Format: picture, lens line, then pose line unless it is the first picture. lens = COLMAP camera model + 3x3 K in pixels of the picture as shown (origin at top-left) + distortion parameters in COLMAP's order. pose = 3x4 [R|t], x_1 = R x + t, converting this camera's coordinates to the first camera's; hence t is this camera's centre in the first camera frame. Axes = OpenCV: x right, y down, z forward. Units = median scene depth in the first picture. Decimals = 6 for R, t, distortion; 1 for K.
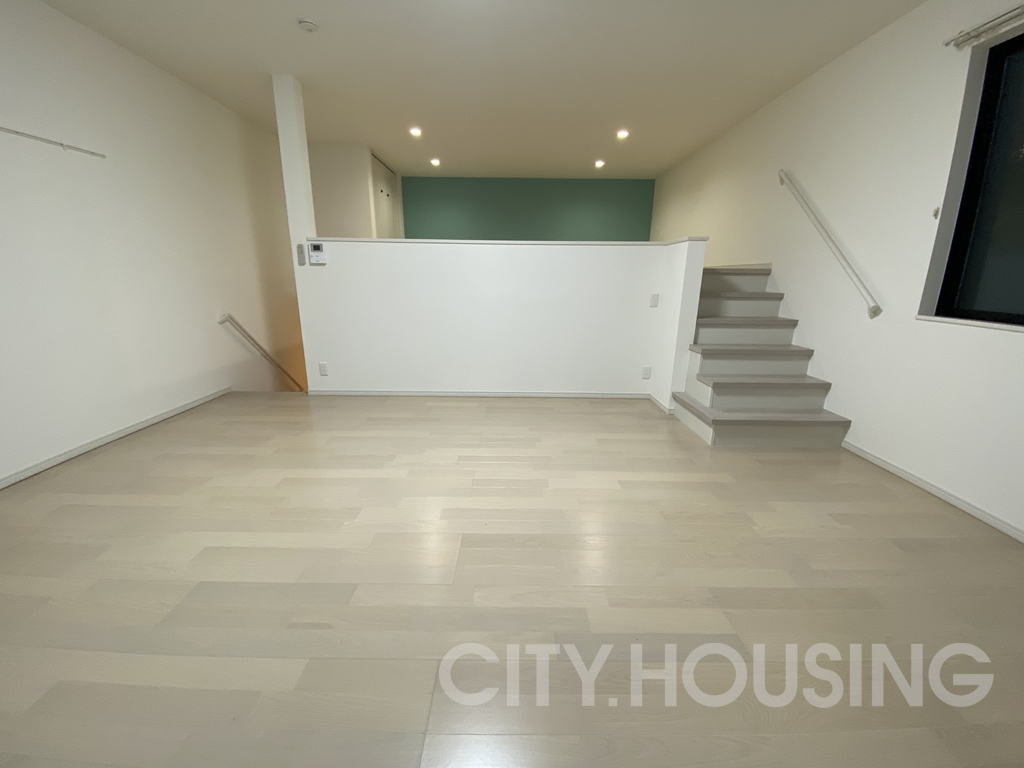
lens RADIAL K [[413.7, 0, 508.4], [0, 413.7, 385.2], [0, 0, 1]] dist [0.018523, -0.020642]
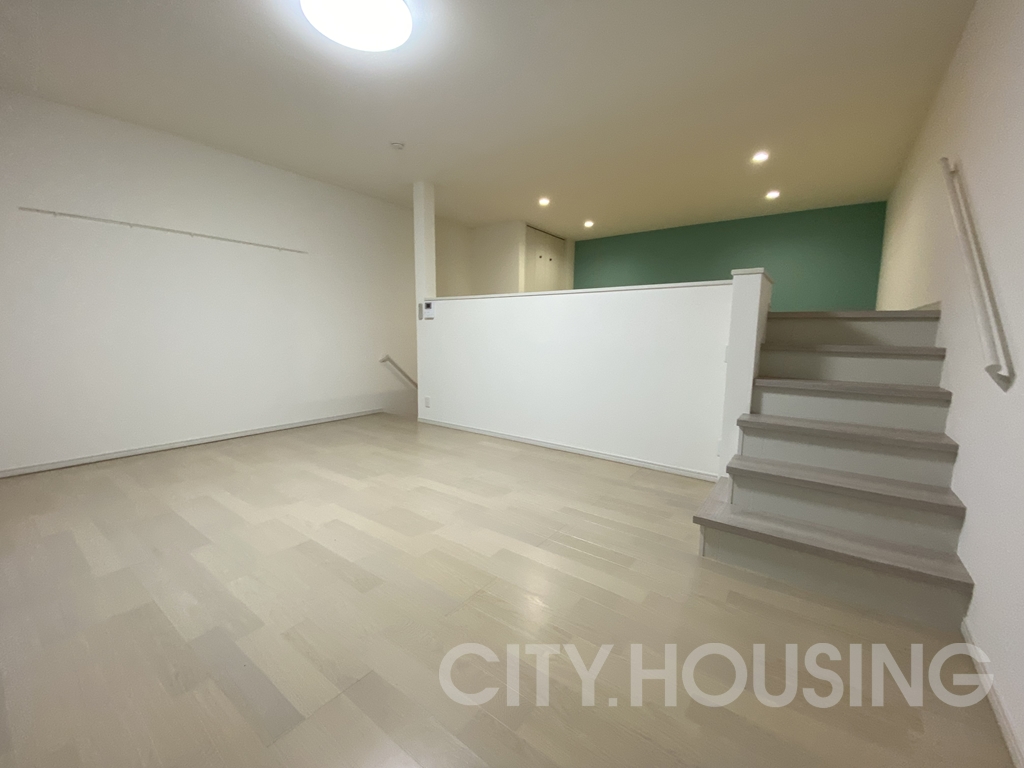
lens RADIAL K [[411.3, 0, 512.0], [0, 411.3, 384.0], [0, 0, 1]] dist [0.000211, -0.000117]
pose [[0.808488, 0.071919, -0.584102, 0.503775], [-0.149627, 0.985010, -0.085826, -0.026206], [0.569174, 0.156787, 0.807130, 0.171613]]
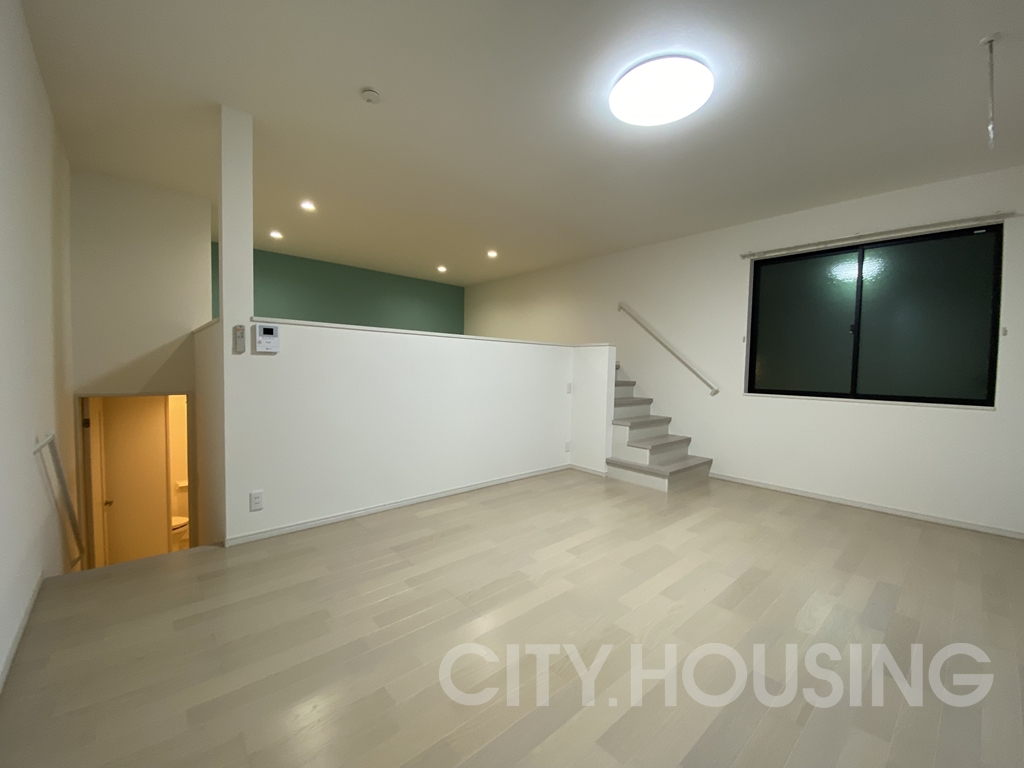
lens RADIAL K [[413.7, 0, 508.4], [0, 413.7, 385.2], [0, 0, 1]] dist [0.018523, -0.020642]
pose [[0.747458, -0.023779, 0.663883, -0.642840], [0.155352, 0.977905, -0.139882, -0.071294], [-0.645888, 0.207692, 0.734638, 0.213163]]
